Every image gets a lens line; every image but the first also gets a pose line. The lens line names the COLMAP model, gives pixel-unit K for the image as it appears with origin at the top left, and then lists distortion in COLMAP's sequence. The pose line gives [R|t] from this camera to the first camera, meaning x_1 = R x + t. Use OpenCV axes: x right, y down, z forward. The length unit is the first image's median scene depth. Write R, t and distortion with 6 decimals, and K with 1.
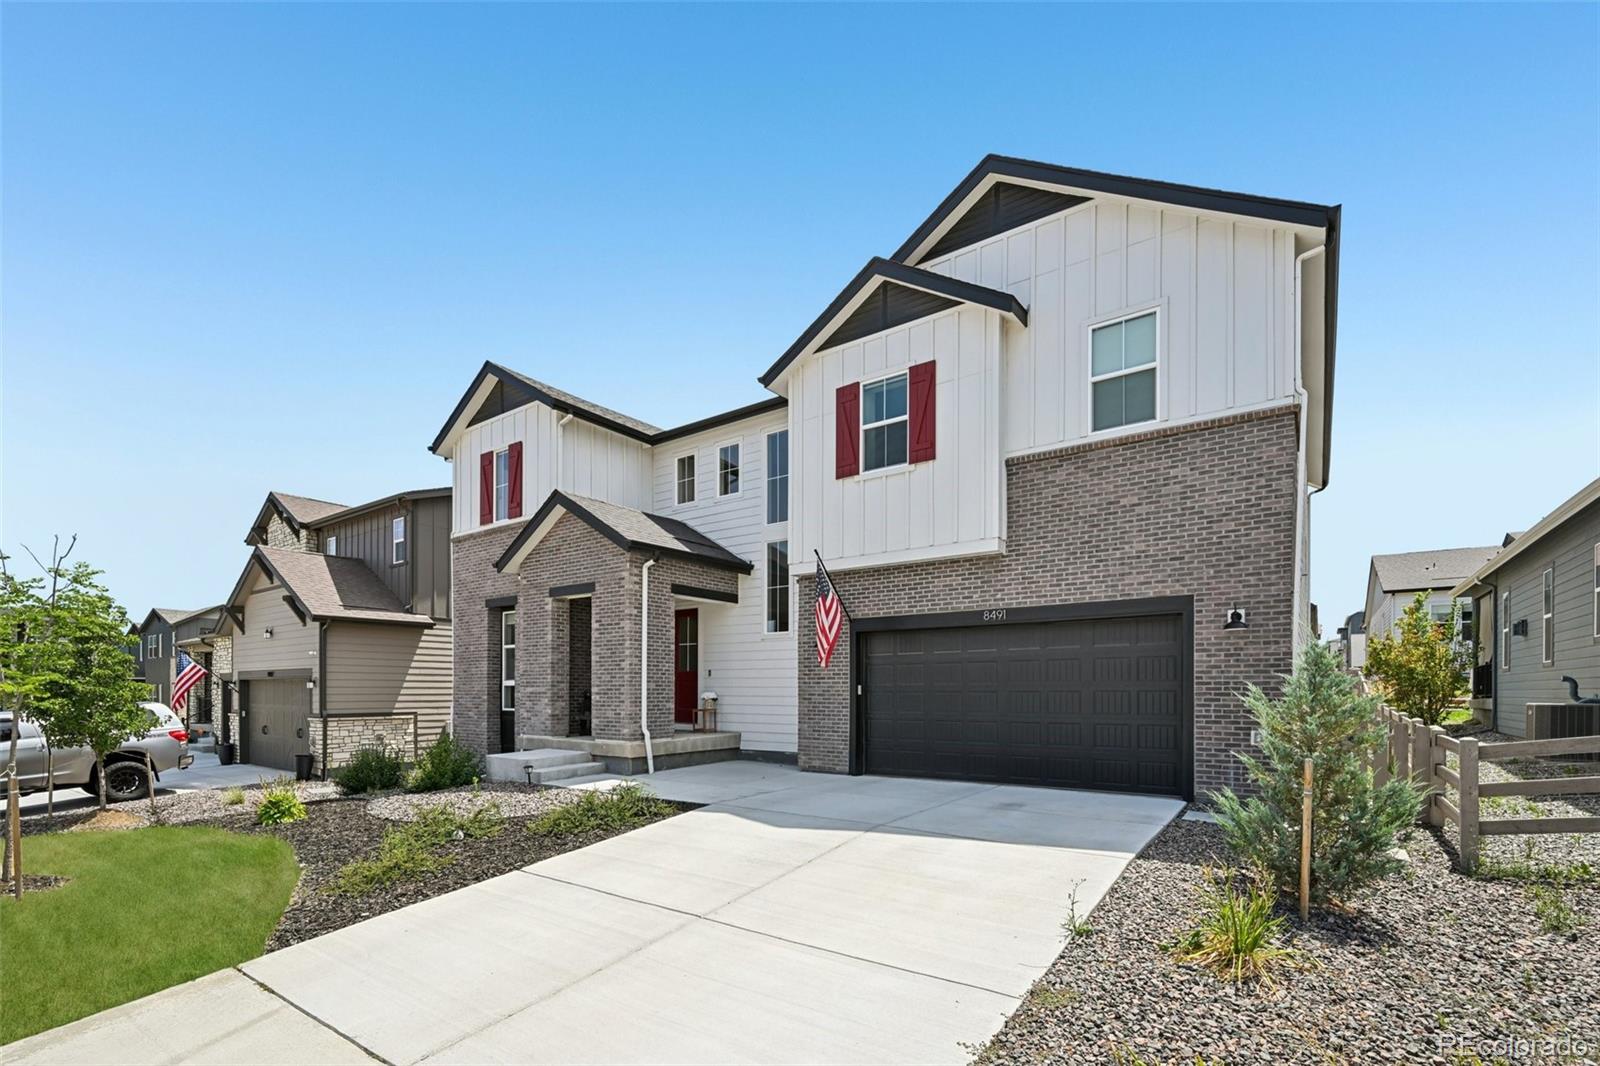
lens RADIAL K [[652.0, 0, 800.0], [0, 652.0, 533.0], [0, 0, 1]] dist [-0.000540, -0.000016]
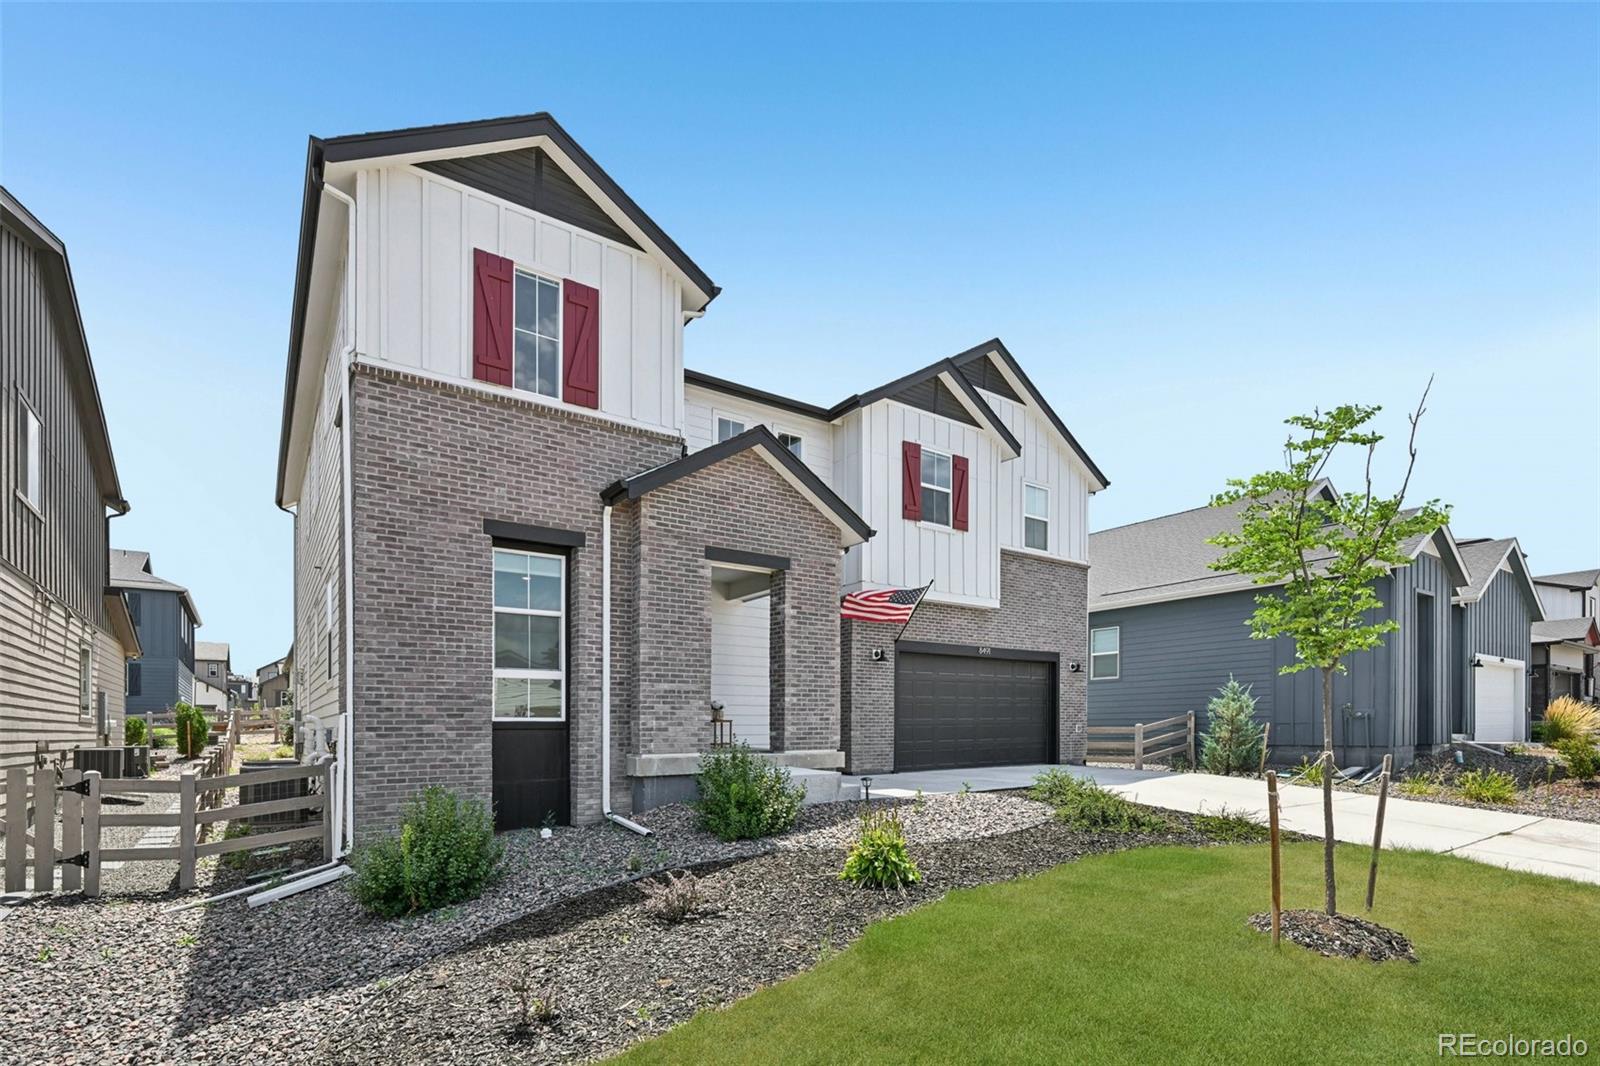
lens RADIAL K [[757.8, 0, 800.0], [0, 757.8, 533.0], [0, 0, 1]] dist [0.001092, 0.000056]
pose [[0.343488, 0.233545, 0.909655, -1.264669], [-0.214726, 0.962460, -0.166021, 0.212281], [-0.914280, -0.138301, 0.380742, 0.675195]]
